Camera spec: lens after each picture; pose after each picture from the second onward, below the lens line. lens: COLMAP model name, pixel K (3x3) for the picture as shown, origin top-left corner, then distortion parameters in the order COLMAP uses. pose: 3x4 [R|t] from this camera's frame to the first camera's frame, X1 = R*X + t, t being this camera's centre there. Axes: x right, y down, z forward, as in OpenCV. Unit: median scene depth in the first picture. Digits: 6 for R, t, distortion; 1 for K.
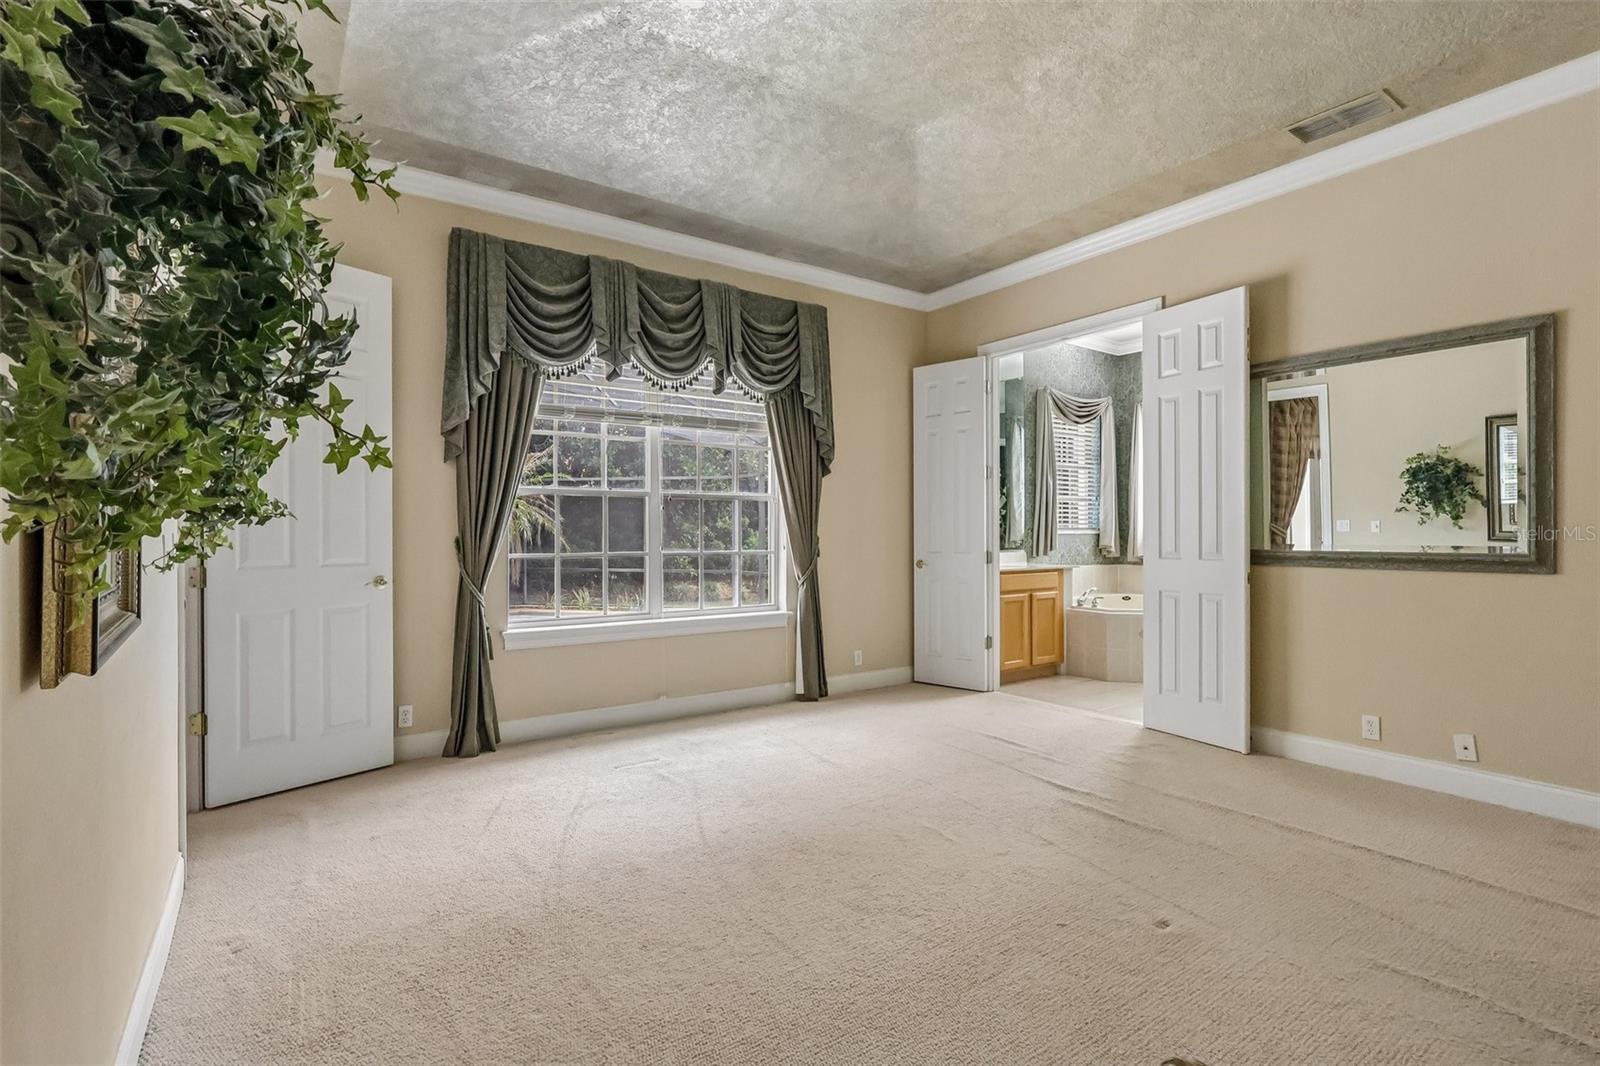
lens RADIAL K [[757.0, 0, 803.9], [0, 757.0, 525.4], [0, 0, 1]] dist [-0.005551, 0.000838]
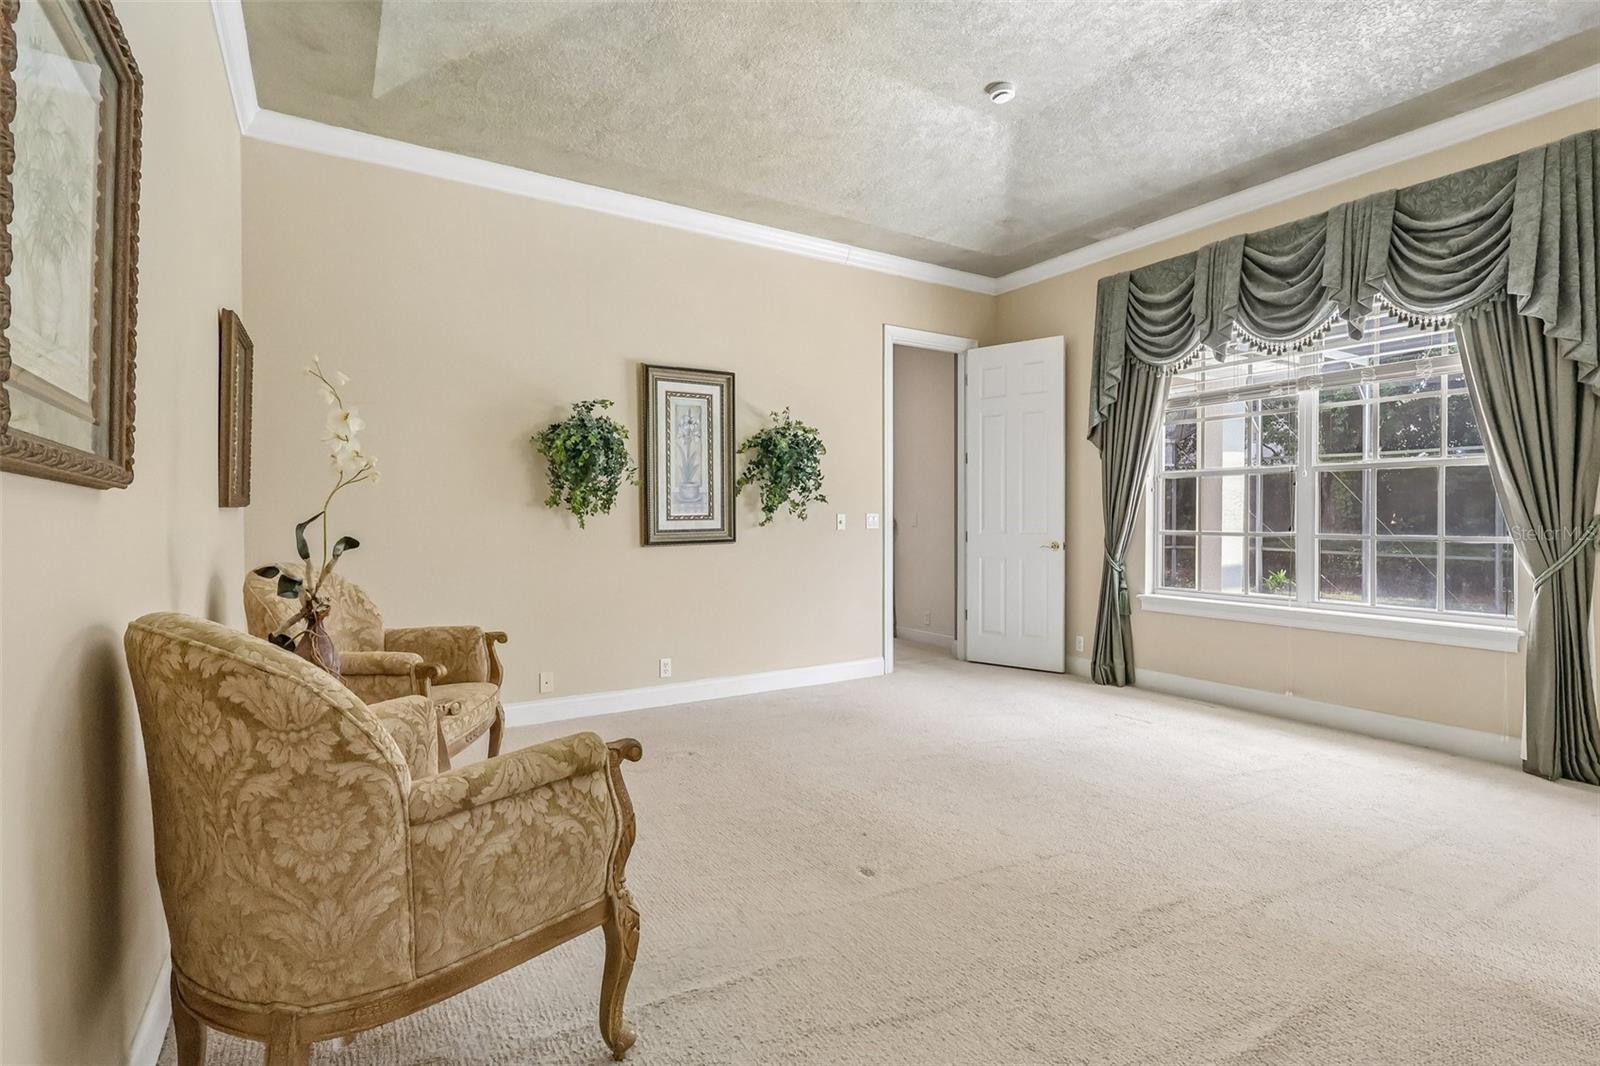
lens RADIAL K [[757.0, 0, 794.2], [0, 757.0, 525.6], [0, 0, 1]] dist [-0.005551, 0.000838]
pose [[-0.060026, 0.015164, -0.998082, 0.862901], [0.016263, 0.999767, 0.014211, 0.004469], [0.998064, -0.015379, -0.060259, 0.532918]]
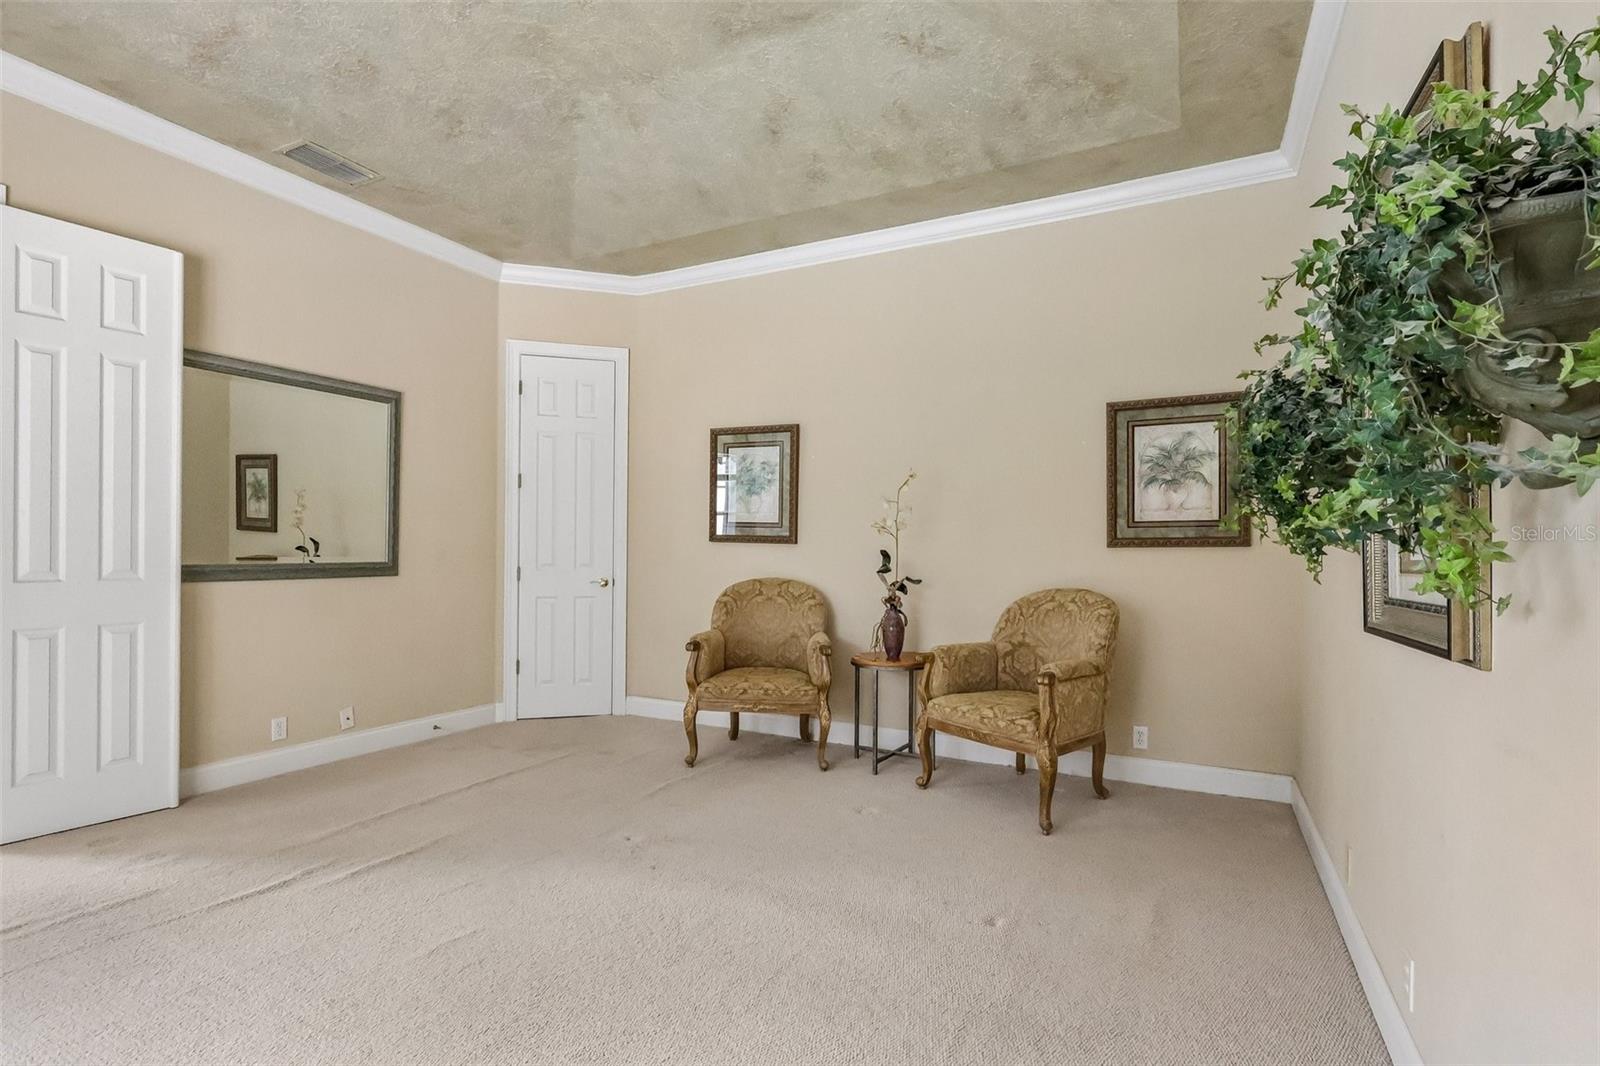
lens RADIAL K [[757.0, 0, 807.5], [0, 757.0, 542.2], [0, 0, 1]] dist [-0.005551, 0.000838]
pose [[-0.477404, 0.005230, 0.878668, -0.476417], [-0.015627, 0.999774, -0.014441, 0.007289], [-0.878545, -0.020625, -0.477214, 0.759026]]
